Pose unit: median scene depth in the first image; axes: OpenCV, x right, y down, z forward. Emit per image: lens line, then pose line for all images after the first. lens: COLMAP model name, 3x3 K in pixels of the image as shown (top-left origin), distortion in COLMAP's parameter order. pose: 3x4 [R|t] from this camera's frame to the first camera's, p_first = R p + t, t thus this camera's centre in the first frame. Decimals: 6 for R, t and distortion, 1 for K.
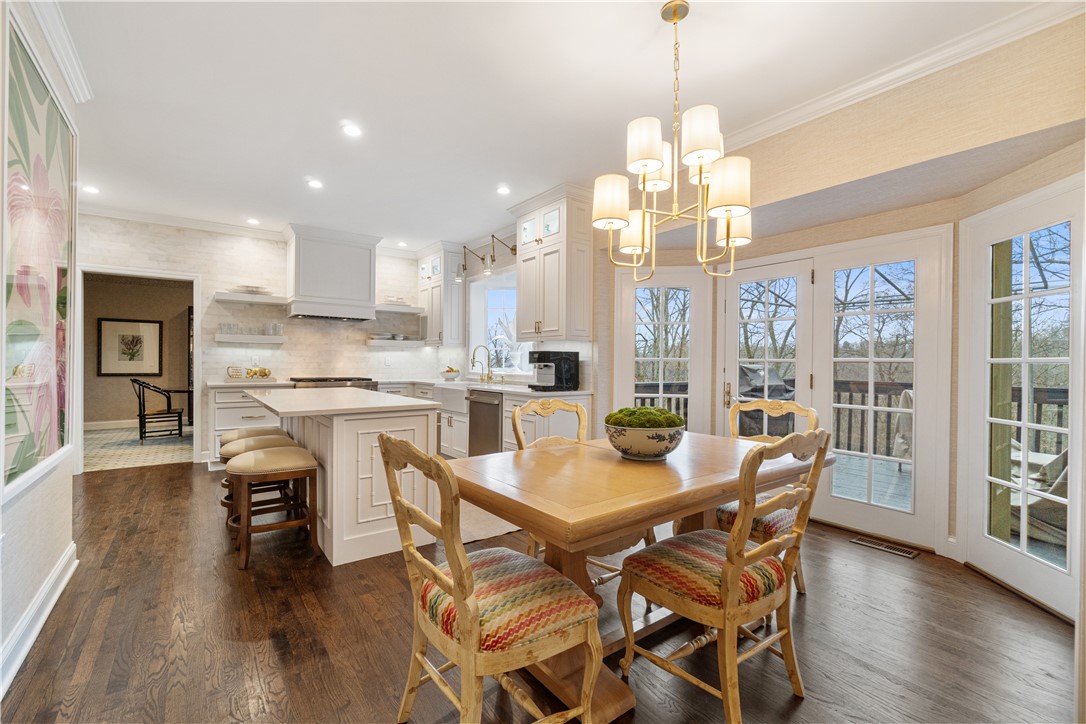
lens RADIAL K [[471.3, 0, 542.2], [0, 471.3, 363.5], [0, 0, 1]] dist [0.005173, 0.000561]
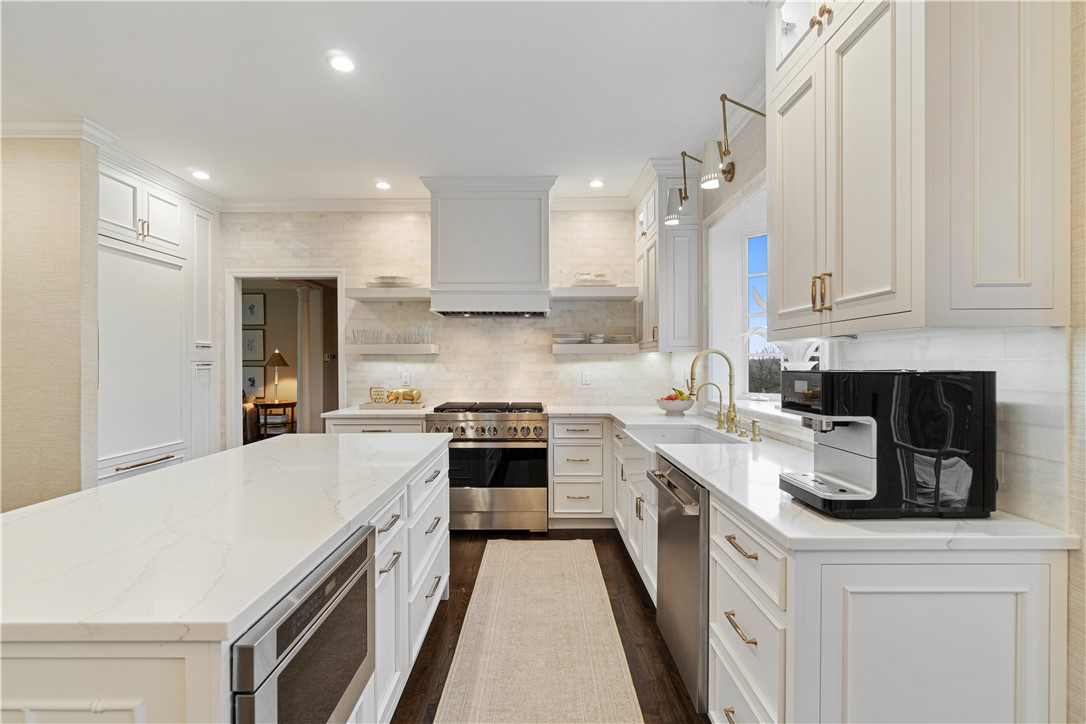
lens RADIAL K [[504.9, 0, 543.2], [0, 504.9, 363.6], [0, 0, 1]] dist [-0.002373, 0.000016]
pose [[0.802528, -0.008546, -0.596553, 0.034200], [0.006634, 0.999963, -0.005401, -0.023542], [0.596577, 0.000377, 0.802555, 0.495171]]
